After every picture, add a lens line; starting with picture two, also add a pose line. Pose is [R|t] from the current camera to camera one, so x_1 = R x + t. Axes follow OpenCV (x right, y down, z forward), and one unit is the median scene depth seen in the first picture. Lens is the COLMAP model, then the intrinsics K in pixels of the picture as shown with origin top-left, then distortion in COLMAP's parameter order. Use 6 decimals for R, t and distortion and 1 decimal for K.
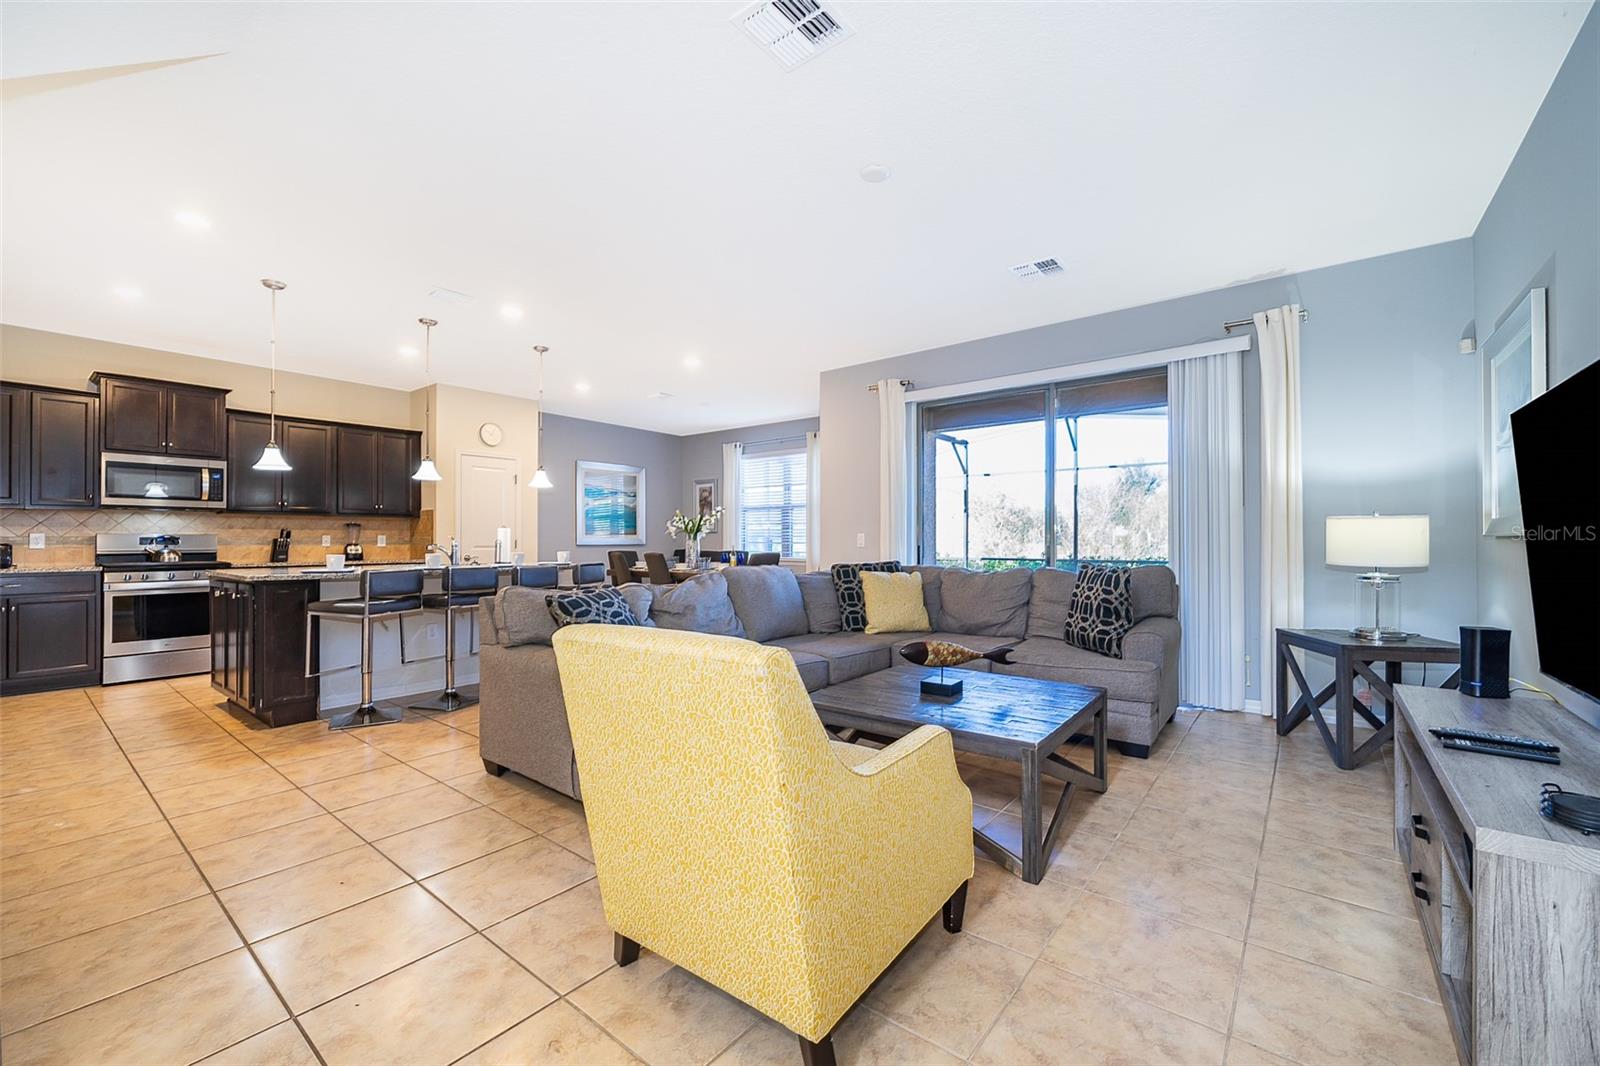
lens RADIAL K [[654.3, 0, 825.6], [0, 654.3, 537.9], [0, 0, 1]] dist [0.002917, 0.000137]
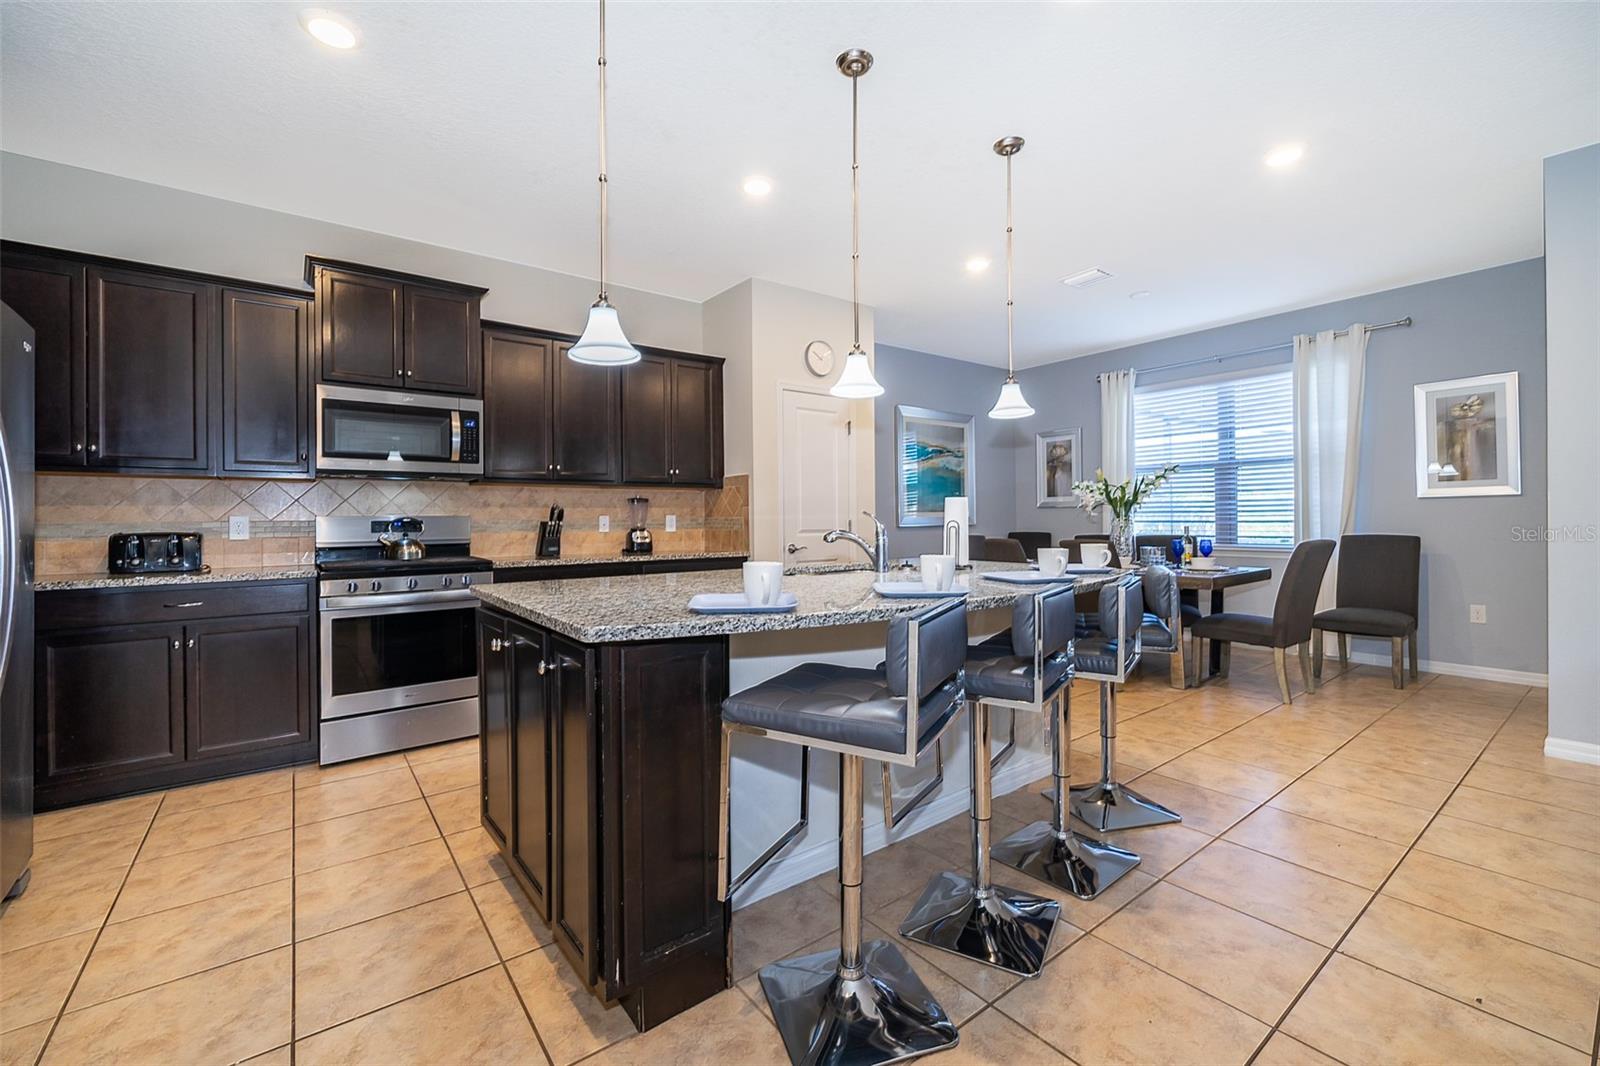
lens RADIAL K [[668.5, 0, 830.0], [0, 668.5, 525.3], [0, 0, 1]] dist [0.000100, -0.000100]
pose [[0.969085, -0.005571, -0.246664, -0.445049], [0.009162, 0.999868, 0.013413, -0.001181], [0.246557, -0.015259, 0.969008, 0.471538]]
